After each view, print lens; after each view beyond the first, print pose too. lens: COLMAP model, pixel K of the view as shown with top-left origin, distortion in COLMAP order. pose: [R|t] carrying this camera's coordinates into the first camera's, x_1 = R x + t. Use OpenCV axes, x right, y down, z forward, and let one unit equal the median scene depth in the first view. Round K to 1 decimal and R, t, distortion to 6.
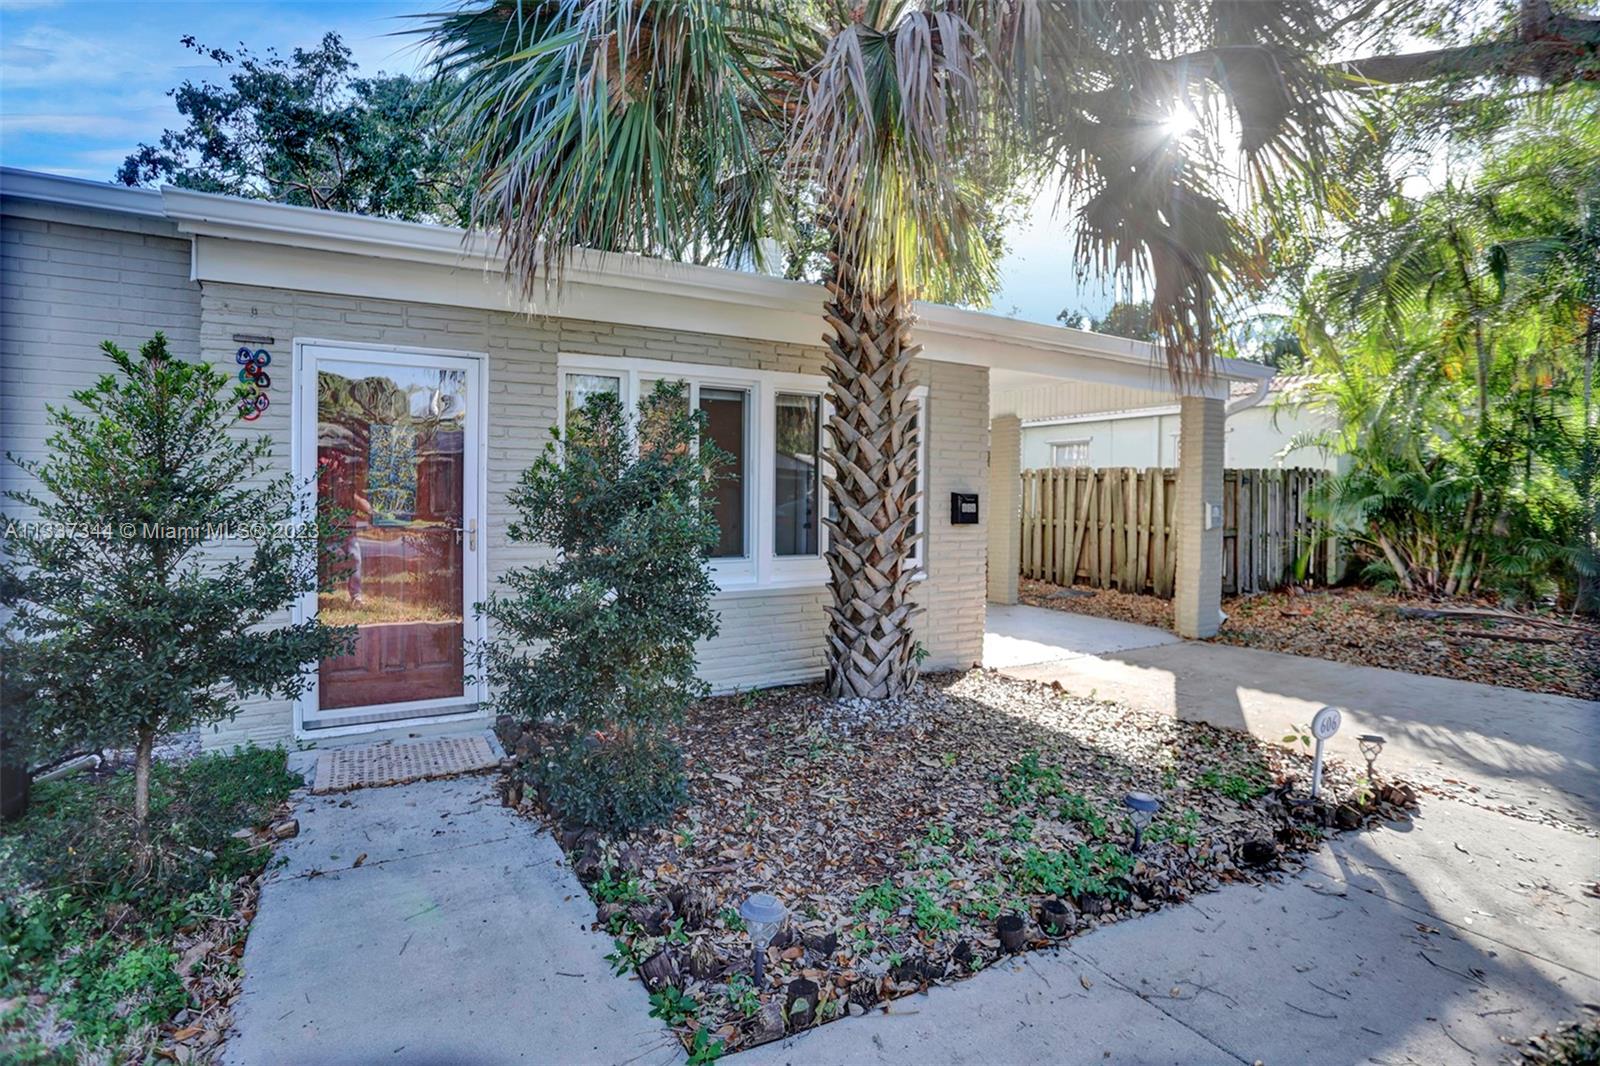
lens RADIAL K [[794.6, 0, 789.8], [0, 794.6, 507.0], [0, 0, 1]] dist [-0.079548, 0.033774]
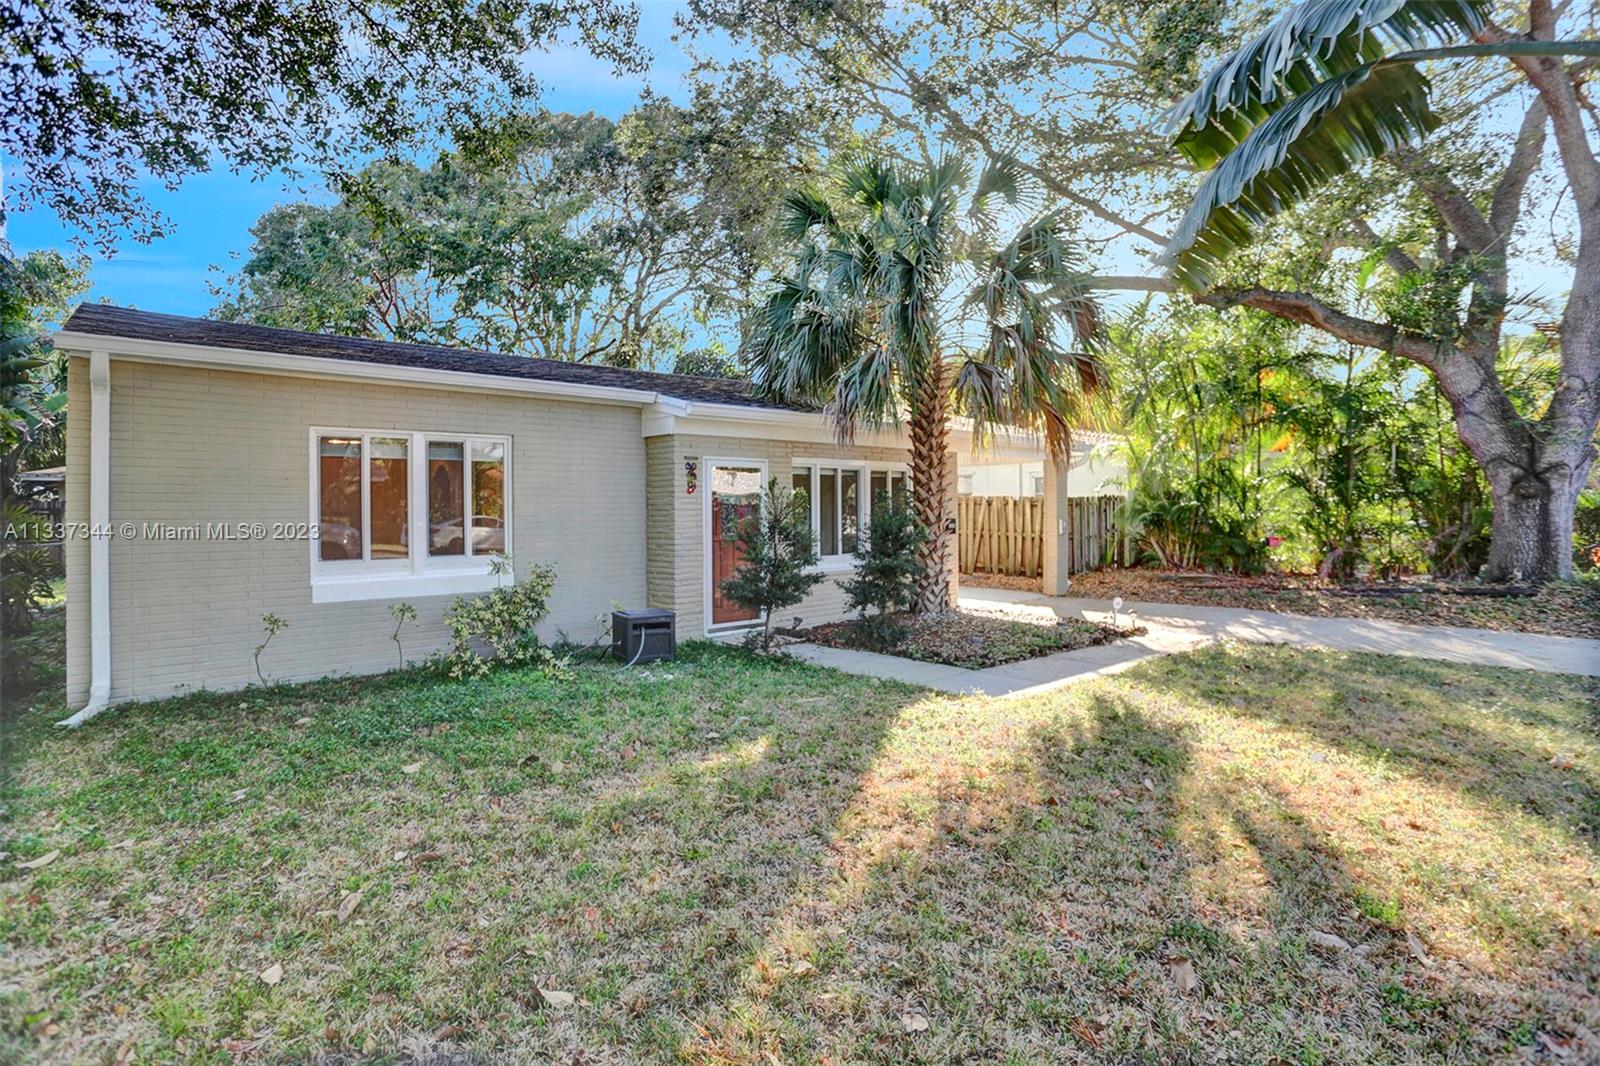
lens RADIAL K [[824.0, 0, 806.3], [0, 824.0, 512.8], [0, 0, 1]] dist [-0.058312, 0.000885]
pose [[0.974072, -0.016357, 0.225647, -0.445935], [0.018289, 0.999812, -0.006475, -0.018213], [-0.225498, 0.010434, 0.974188, -0.686235]]
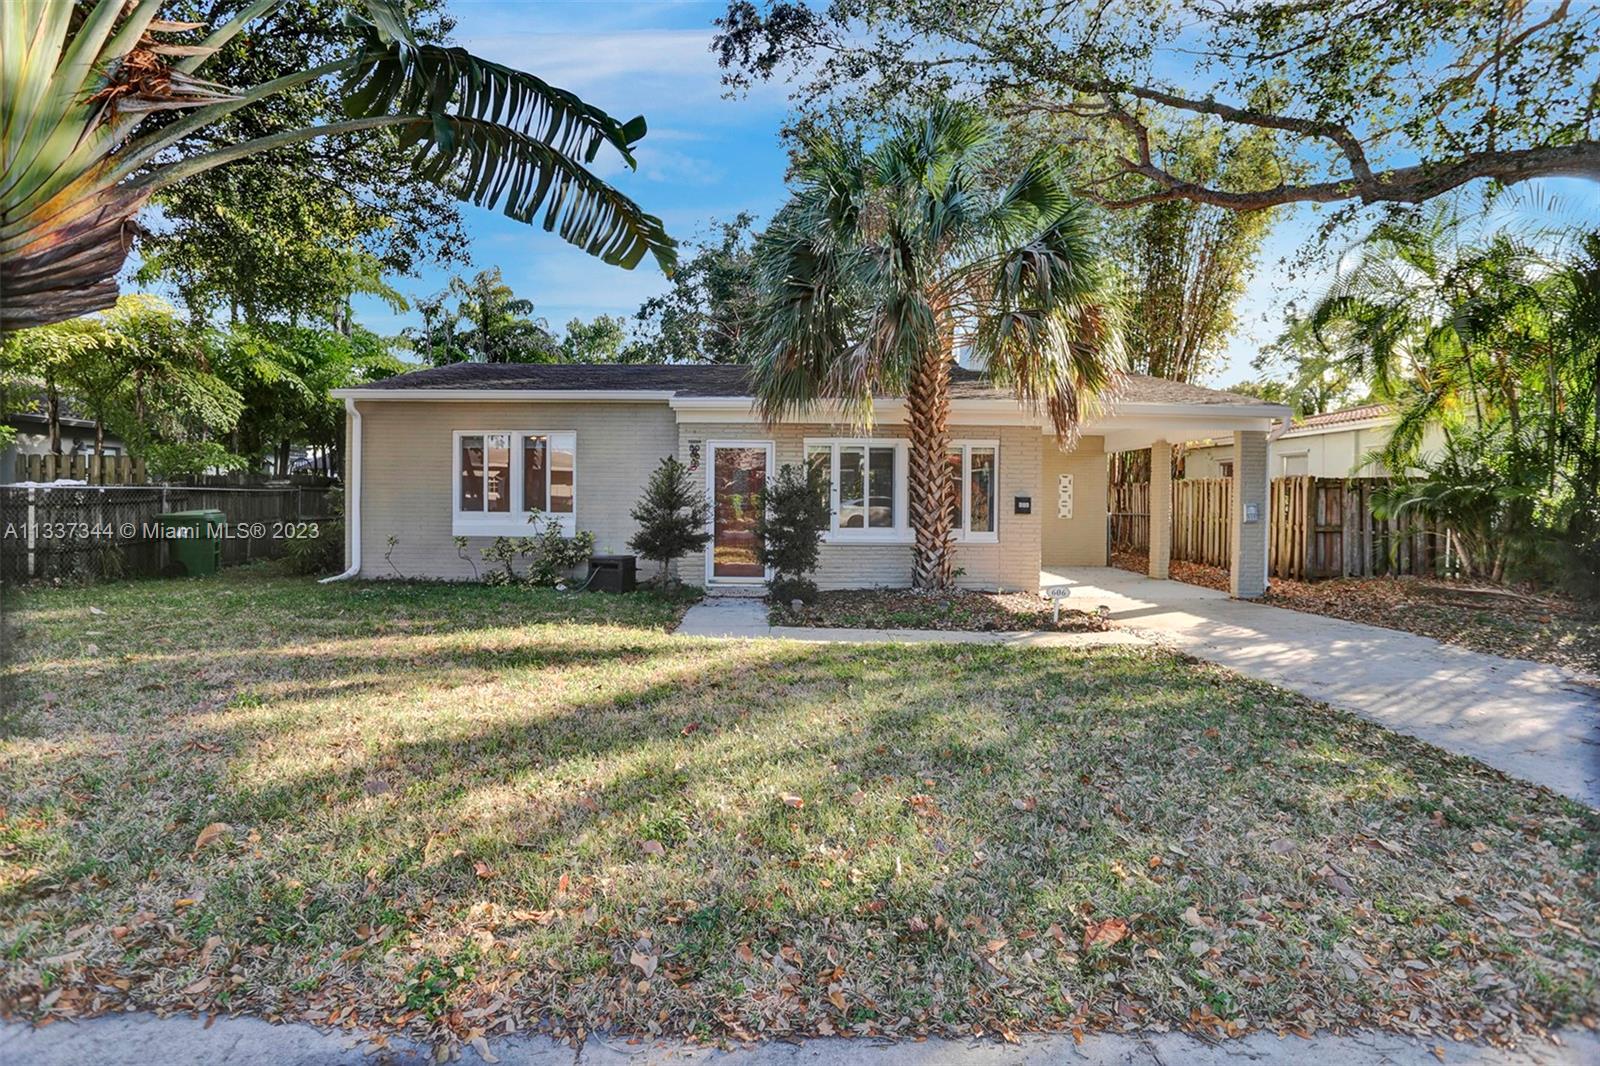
lens RADIAL K [[794.6, 0, 789.8], [0, 794.6, 507.0], [0, 0, 1]] dist [-0.079548, 0.033774]
pose [[0.874287, 0.007219, -0.485355, 0.498670], [-0.009584, 0.999951, -0.002390, 0.011851], [0.485314, 0.006741, 0.874314, -0.673616]]
